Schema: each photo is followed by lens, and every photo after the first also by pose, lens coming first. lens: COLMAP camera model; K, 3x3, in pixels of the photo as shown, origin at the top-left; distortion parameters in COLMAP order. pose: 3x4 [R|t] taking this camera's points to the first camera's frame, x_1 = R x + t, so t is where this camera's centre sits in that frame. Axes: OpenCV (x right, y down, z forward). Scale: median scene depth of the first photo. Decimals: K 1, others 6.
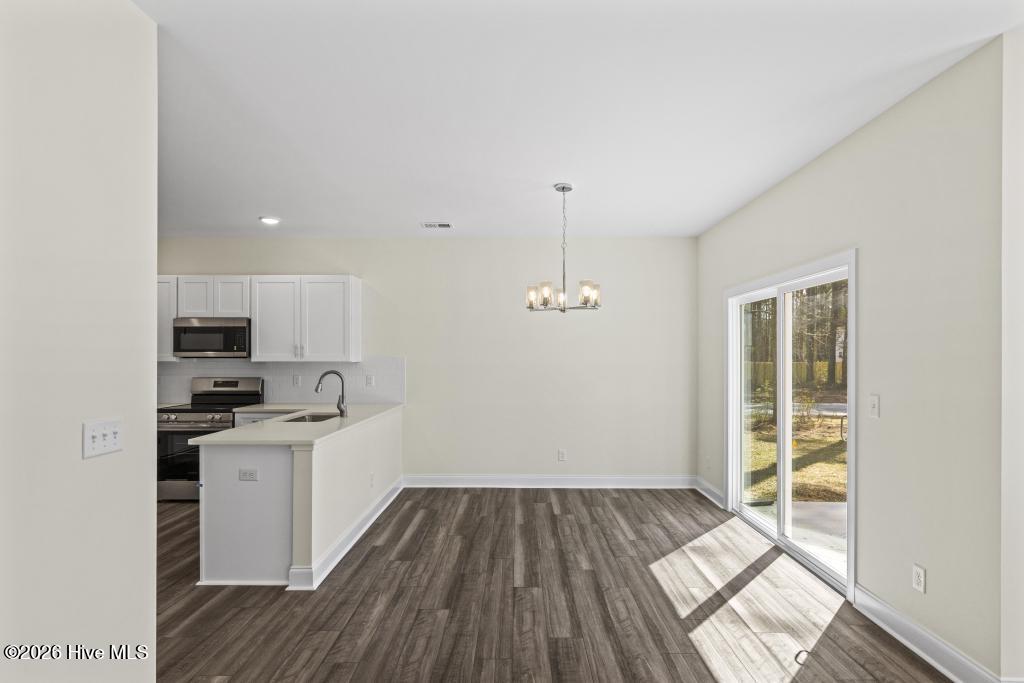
lens RADIAL K [[512.8, 0, 511.2], [0, 512.8, 354.2], [0, 0, 1]] dist [-0.001149, -0.000162]
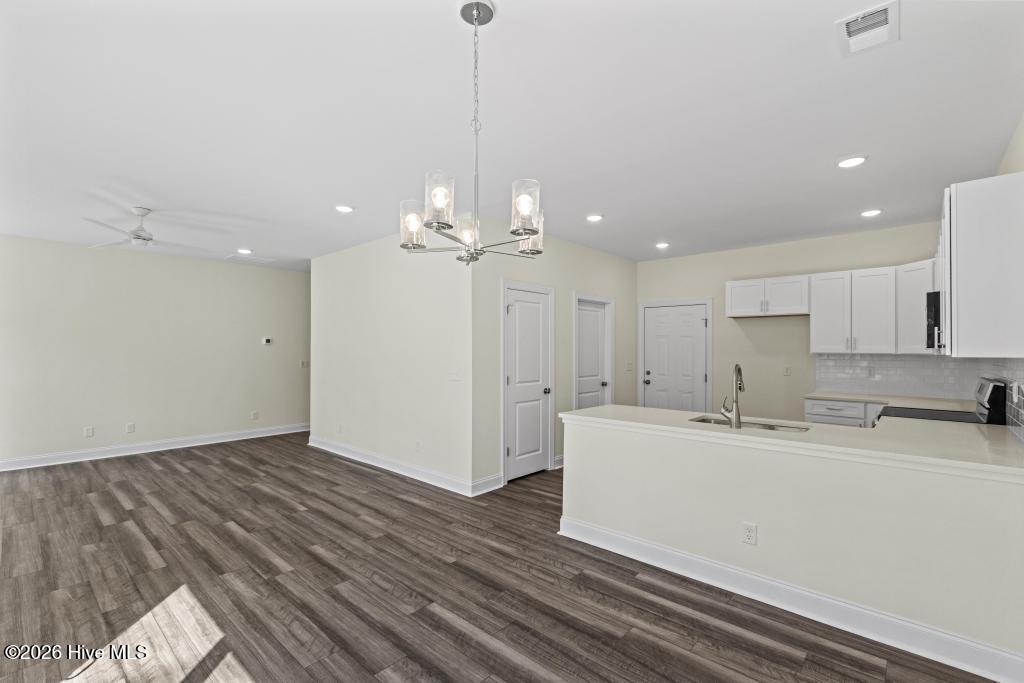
lens RADIAL K [[452.9, 0, 516.3], [0, 452.9, 347.4], [0, 0, 1]] dist [0.002244, -0.001179]
pose [[-0.652634, -0.004421, -0.757660, 0.379640], [0.001189, 0.999976, -0.006859, 0.010852], [0.757672, -0.005377, -0.652613, 1.202661]]
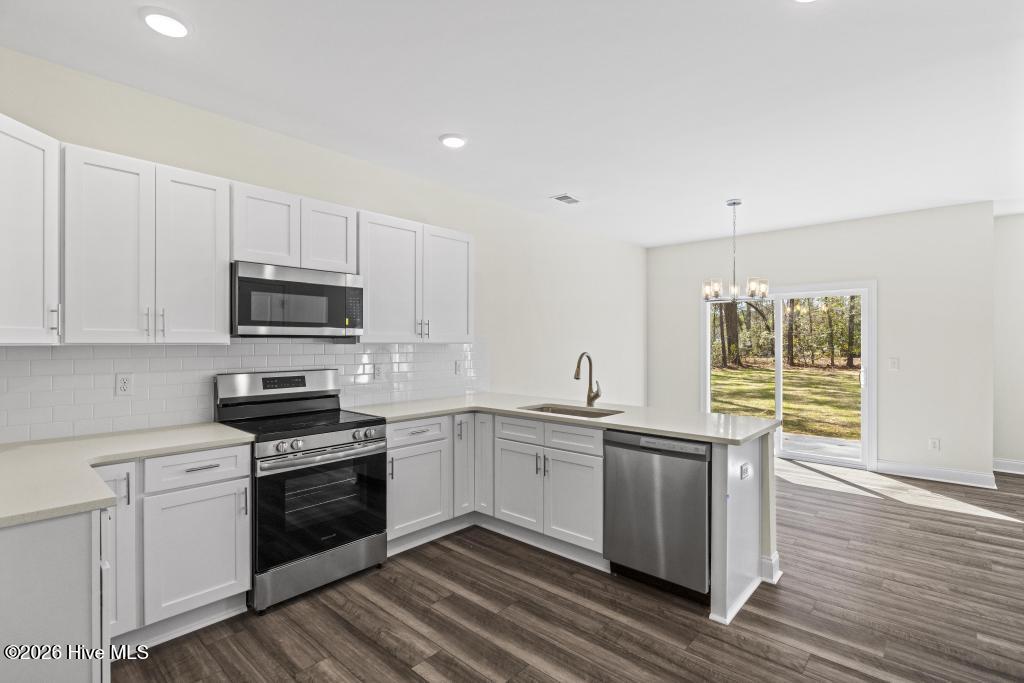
lens RADIAL K [[484.2, 0, 512.0], [0, 484.2, 341.5], [0, 0, 1]] dist [0.000683, -0.000105]
pose [[0.659948, -0.000637, 0.751311, -1.042564], [-0.005484, 0.999969, 0.005665, 0.009611], [-0.751291, -0.007859, 0.659924, 0.569769]]
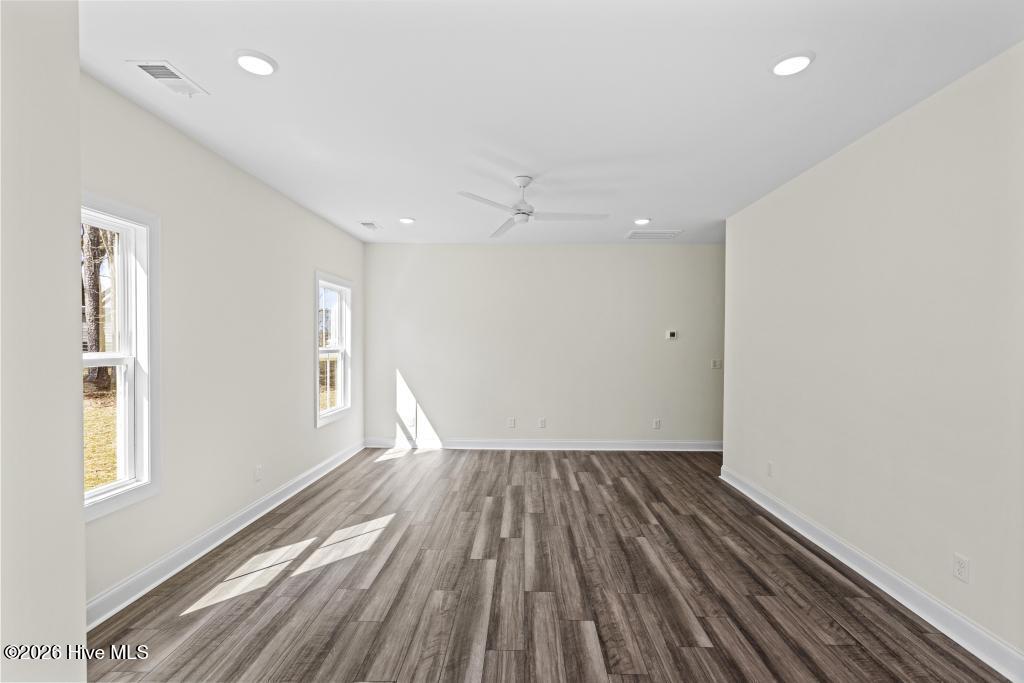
lens RADIAL K [[452.9, 0, 516.3], [0, 452.9, 347.4], [0, 0, 1]] dist [0.002244, -0.001179]
pose [[-0.999979, -0.005872, 0.002885, 0.172028], [-0.005842, 0.999927, 0.010560, 0.002651], [-0.002947, 0.010543, -0.999940, 0.771840]]
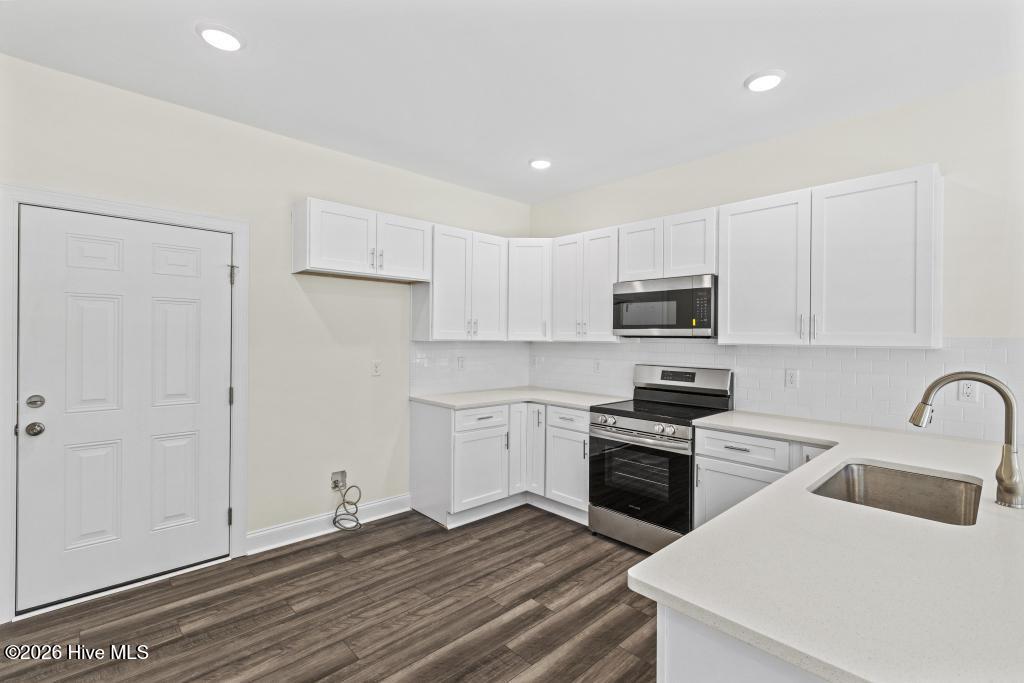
lens RADIAL K [[459.3, 0, 529.4], [0, 459.3, 342.8], [0, 0, 1]] dist [-0.026796, 0.000003]
pose [[0.712678, 0.015729, -0.701315, -0.350235], [-0.008509, 0.999869, 0.013778, 0.009259], [0.701439, -0.003852, 0.712719, 0.553236]]
